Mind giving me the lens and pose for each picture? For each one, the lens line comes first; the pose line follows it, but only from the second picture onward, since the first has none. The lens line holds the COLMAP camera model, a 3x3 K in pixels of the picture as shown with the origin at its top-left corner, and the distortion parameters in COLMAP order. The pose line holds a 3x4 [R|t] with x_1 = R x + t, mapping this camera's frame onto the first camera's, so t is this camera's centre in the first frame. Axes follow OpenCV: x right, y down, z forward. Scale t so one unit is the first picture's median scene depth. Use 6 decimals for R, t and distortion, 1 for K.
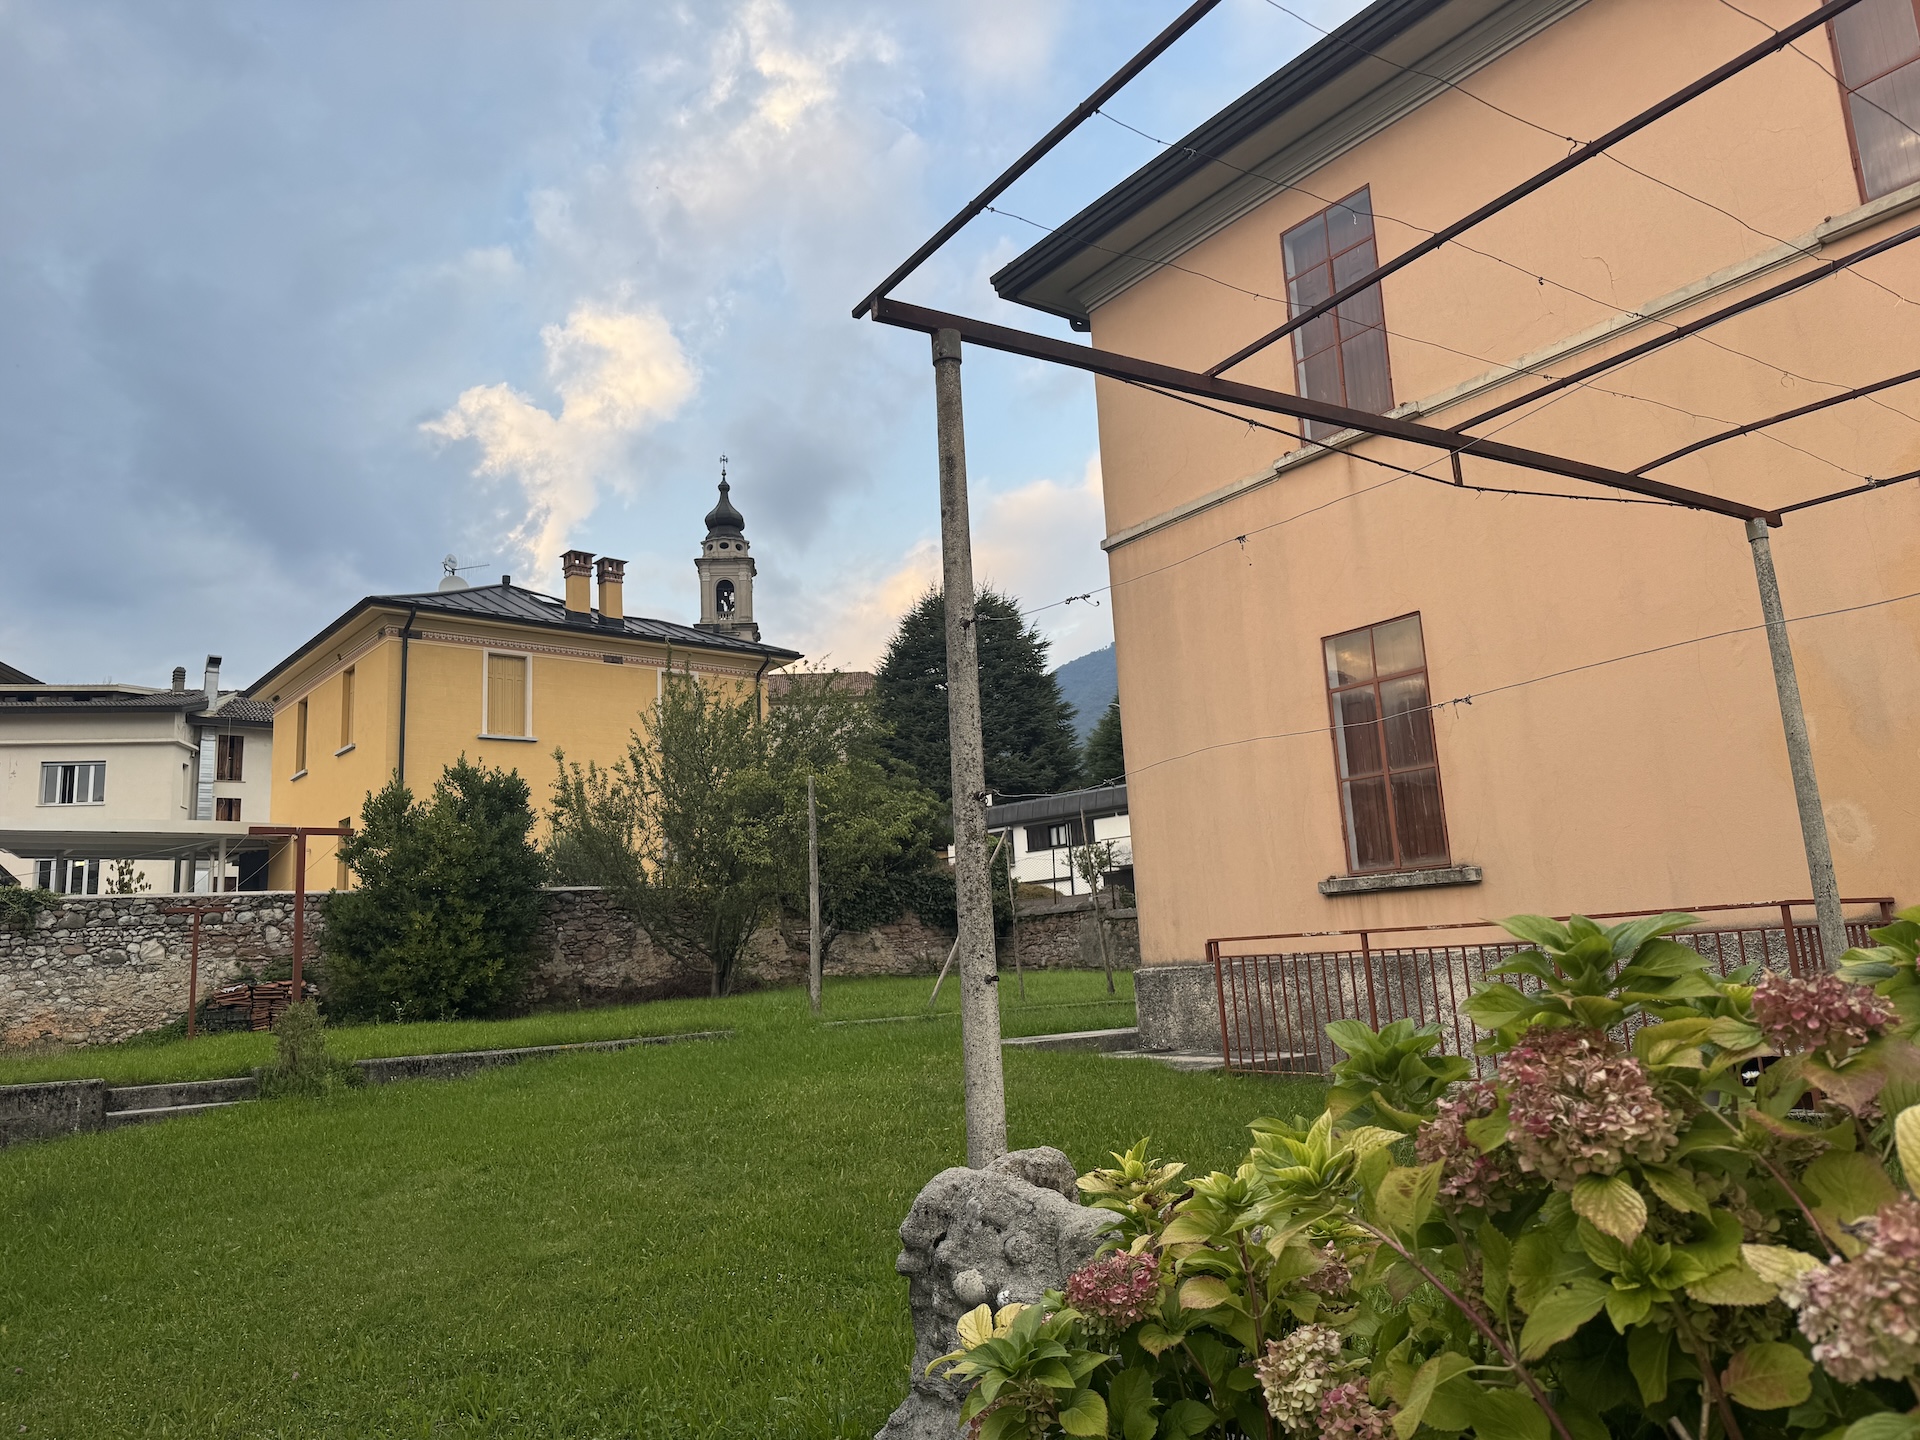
lens RADIAL K [[1341.5, 0, 960.0], [0, 1341.5, 720.0], [0, 0, 1]] dist [0.037967, -0.055758]
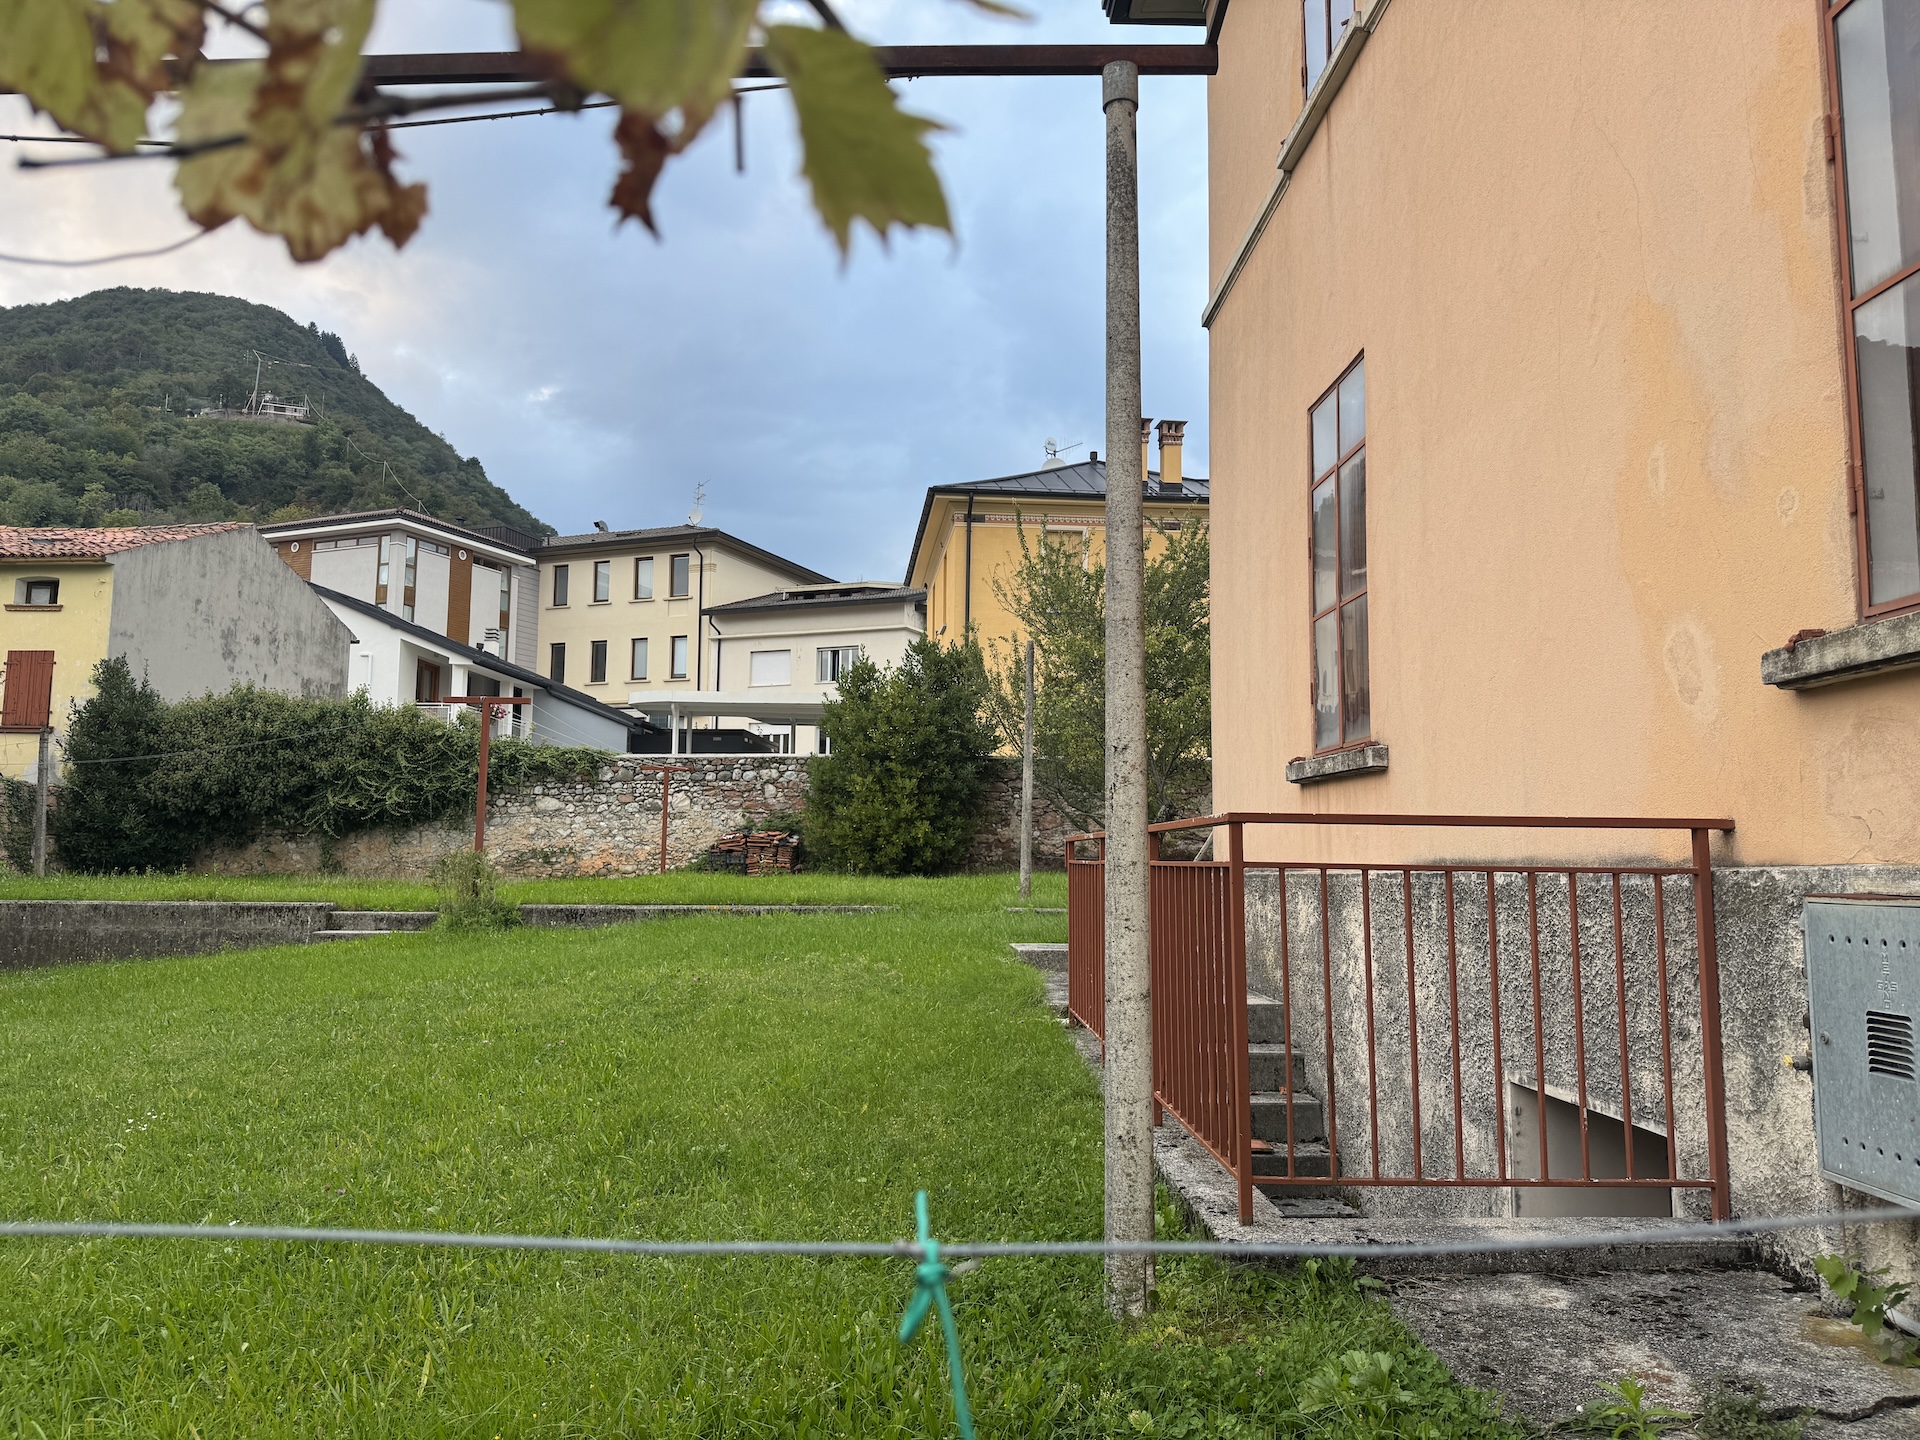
lens RADIAL K [[1320.0, 0, 960.0], [0, 1320.0, 720.0], [0, 0, 1]] dist [0.176637, -0.361964]
pose [[0.820907, 0.002671, -0.571056, 0.274143], [0.051991, 0.995486, 0.079395, 0.017224], [0.568690, -0.094866, 0.817063, 0.176096]]
